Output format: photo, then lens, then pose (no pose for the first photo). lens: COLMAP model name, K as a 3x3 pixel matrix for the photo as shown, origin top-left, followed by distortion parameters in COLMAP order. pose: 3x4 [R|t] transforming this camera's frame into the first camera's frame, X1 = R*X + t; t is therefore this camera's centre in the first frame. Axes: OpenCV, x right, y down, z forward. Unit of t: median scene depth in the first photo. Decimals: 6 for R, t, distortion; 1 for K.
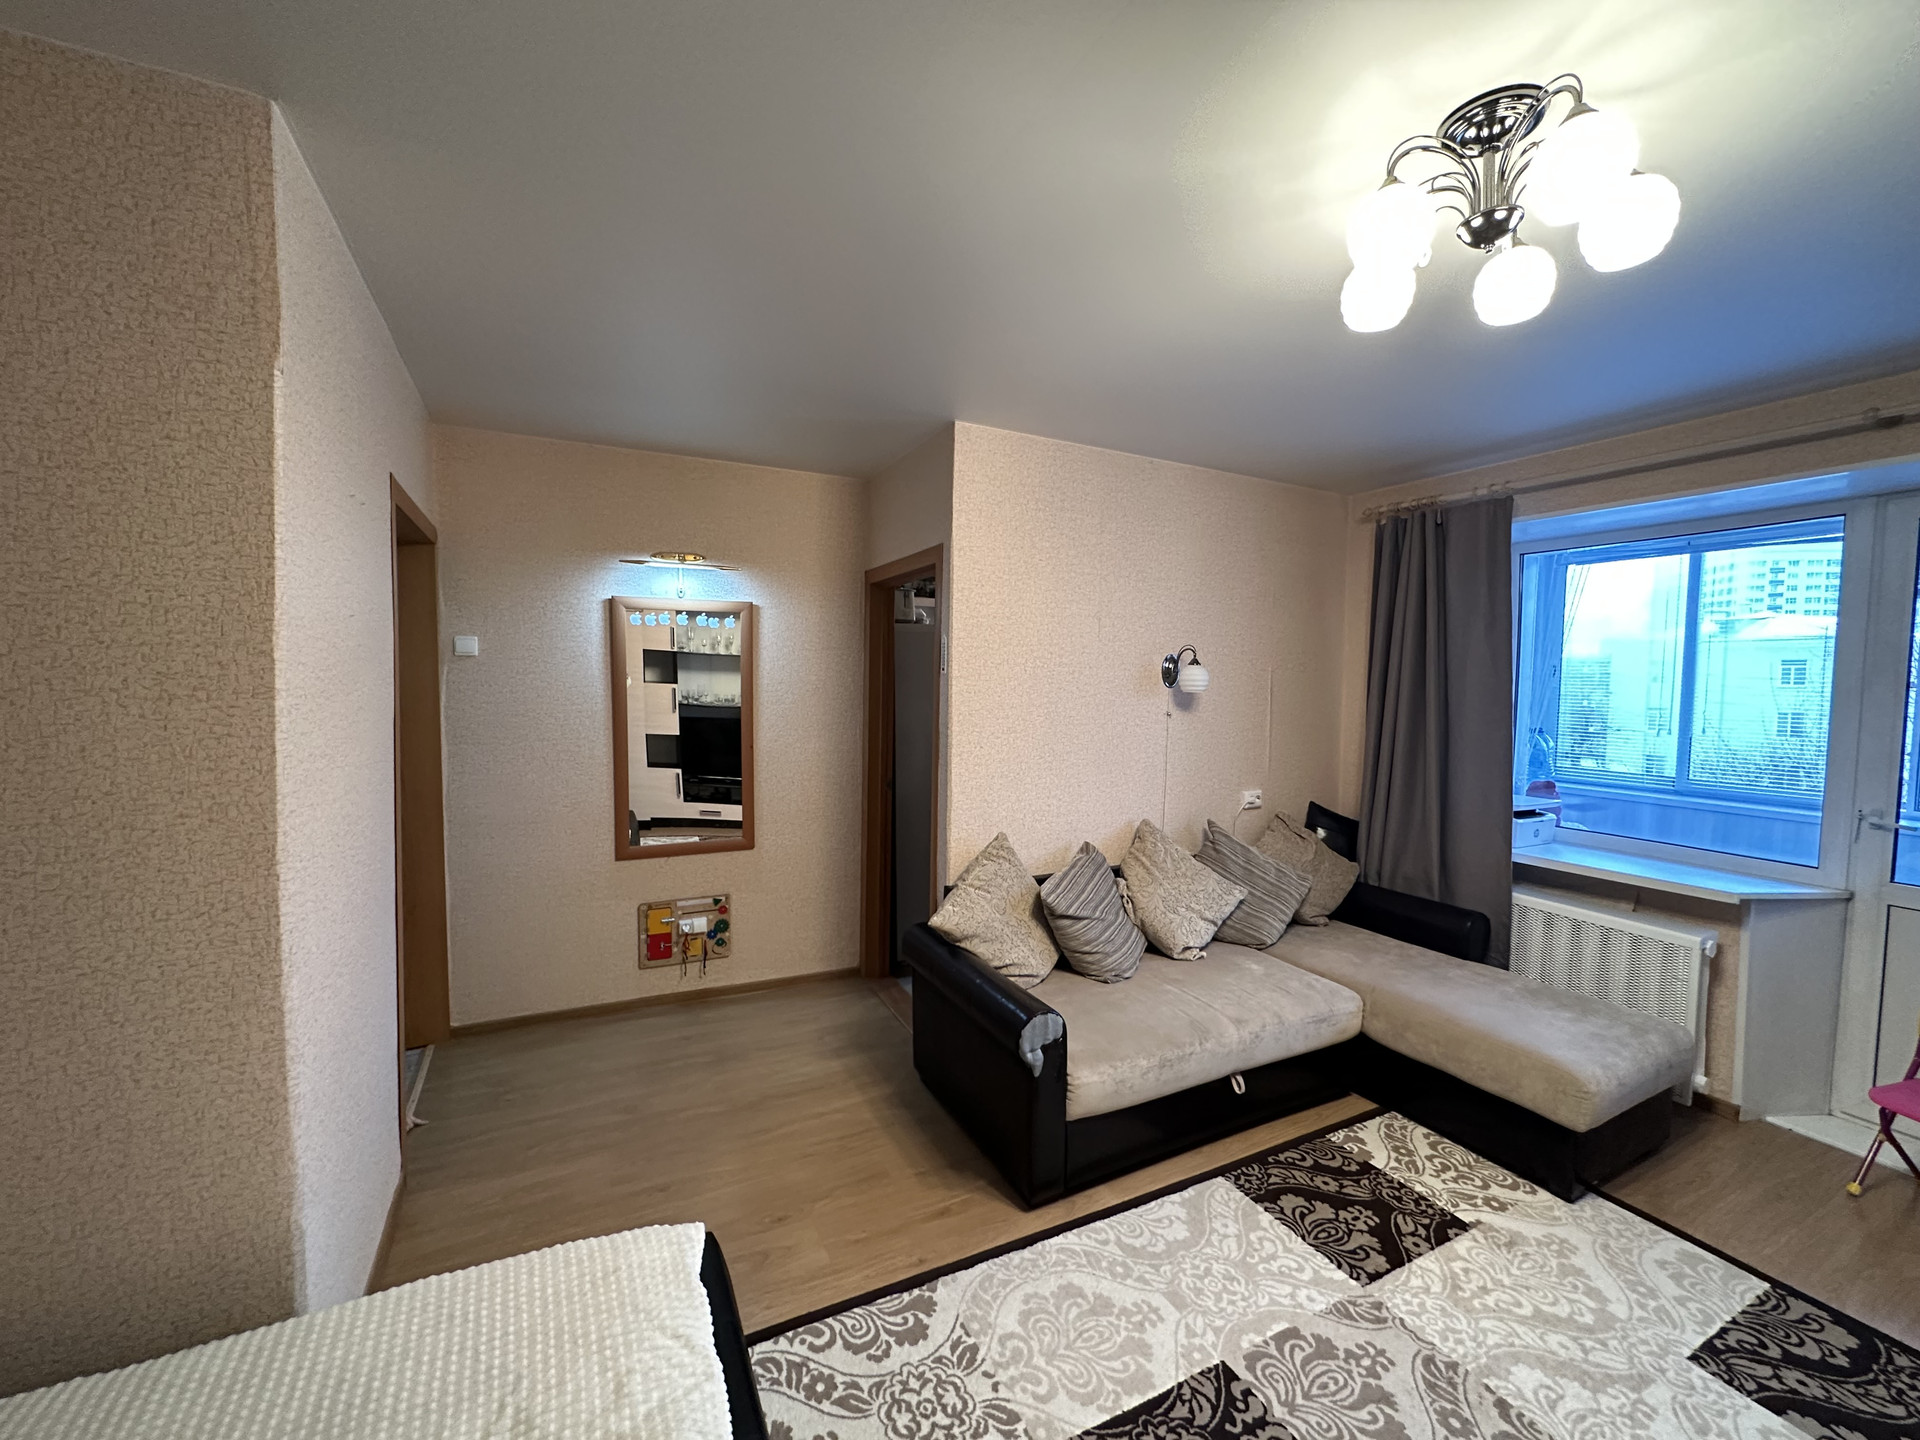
lens RADIAL K [[768.7, 0, 957.4], [0, 768.7, 721.4], [0, 0, 1]] dist [0.000820, 0.000127]
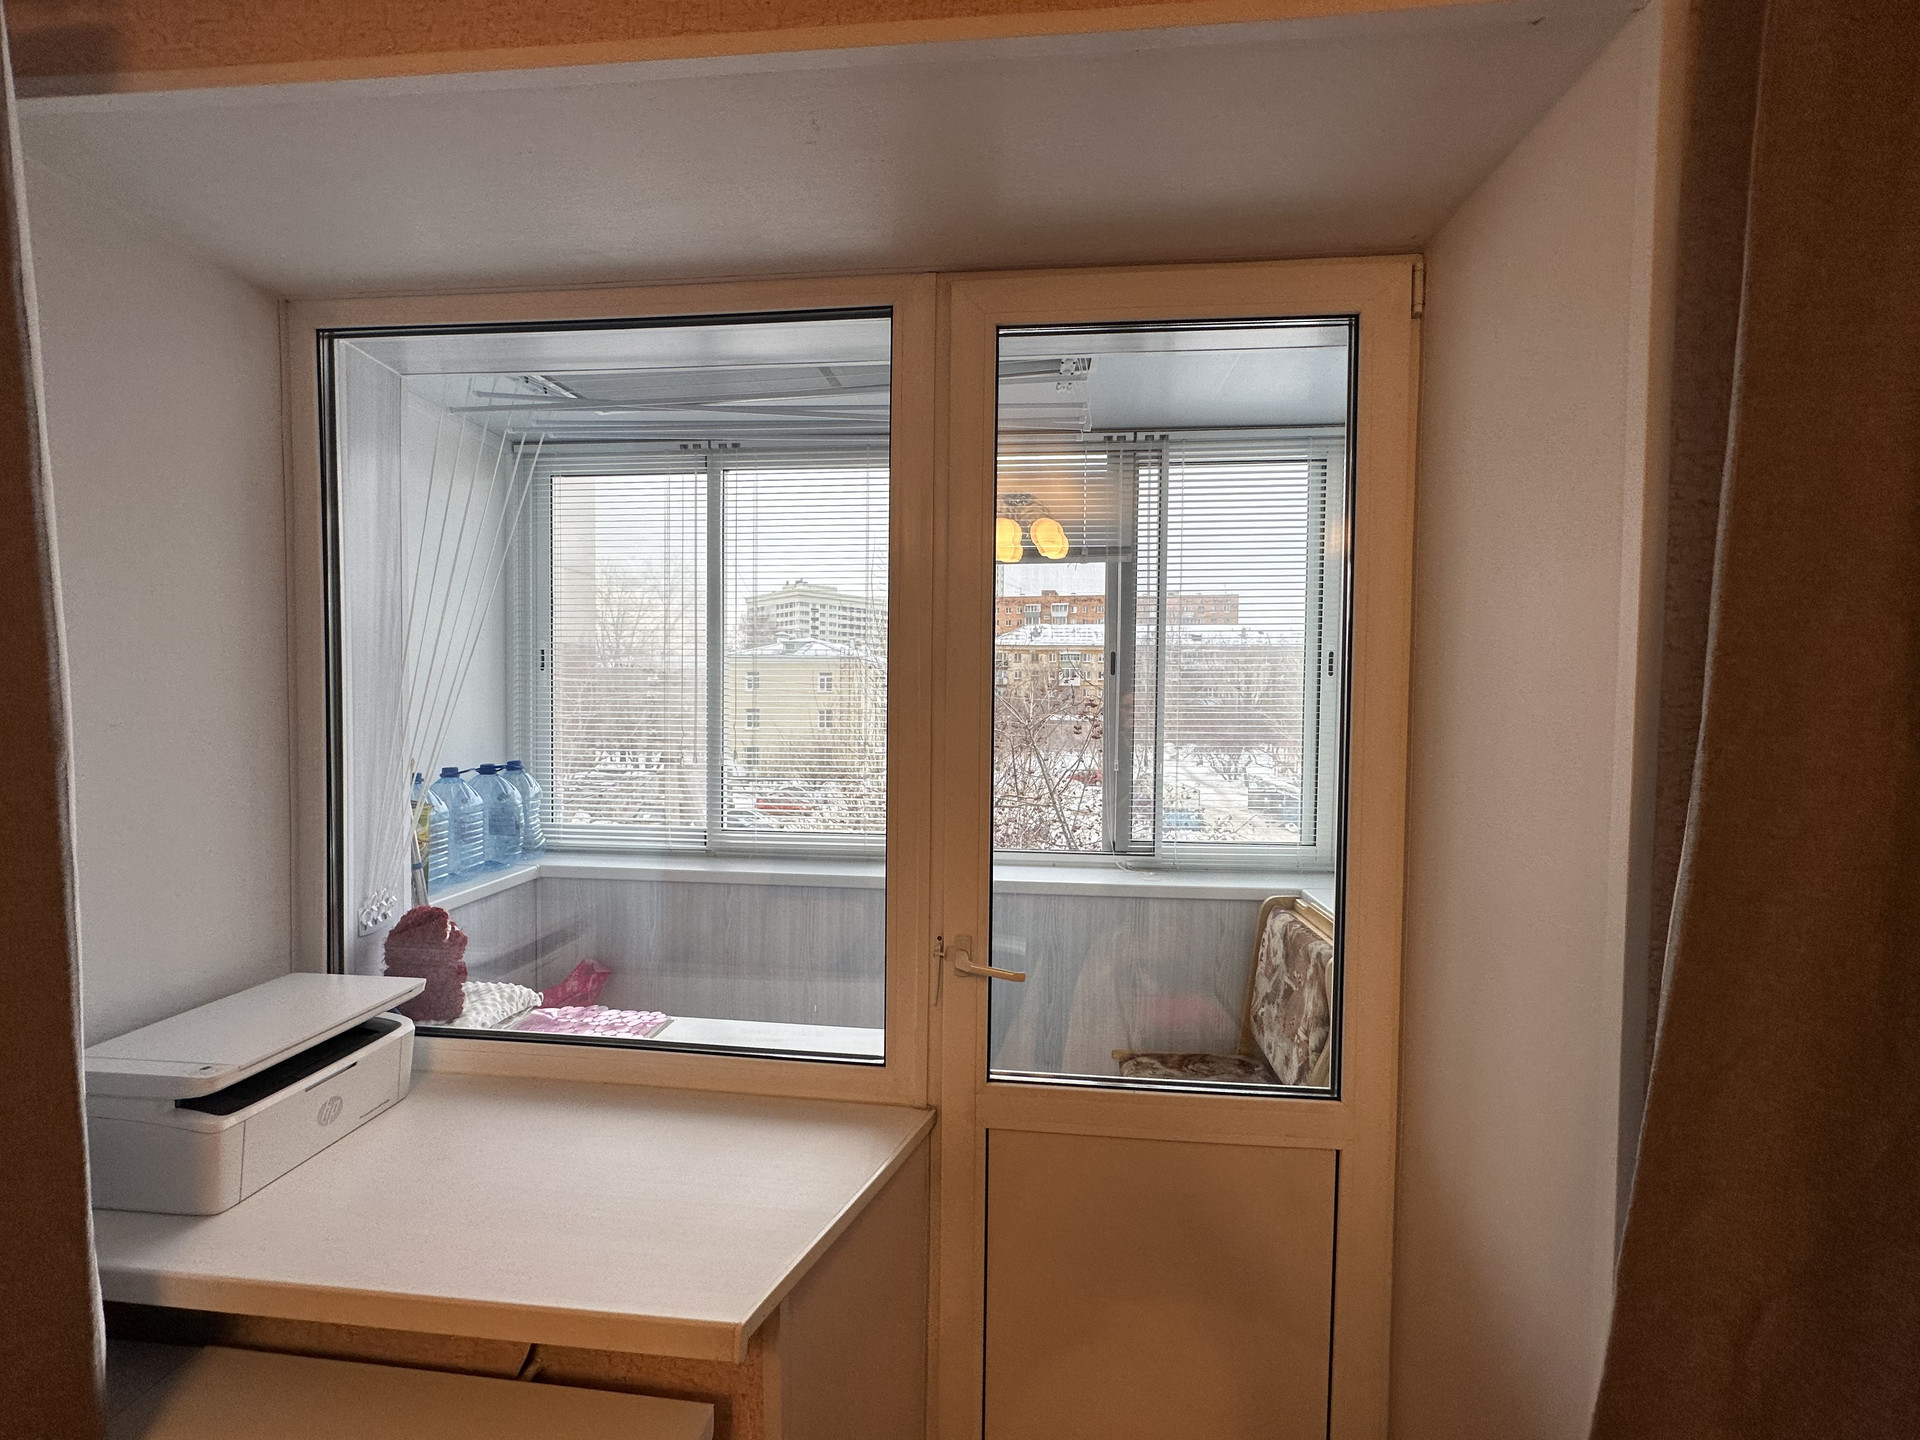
lens RADIAL K [[768.7, 0, 958.4], [0, 768.7, 724.0], [0, 0, 1]] dist [0.000820, 0.000127]
pose [[0.543171, -0.035630, 0.838866, 0.494559], [0.040080, 0.999061, 0.016482, -0.015003], [-0.838665, 0.024669, 0.544089, 0.458860]]
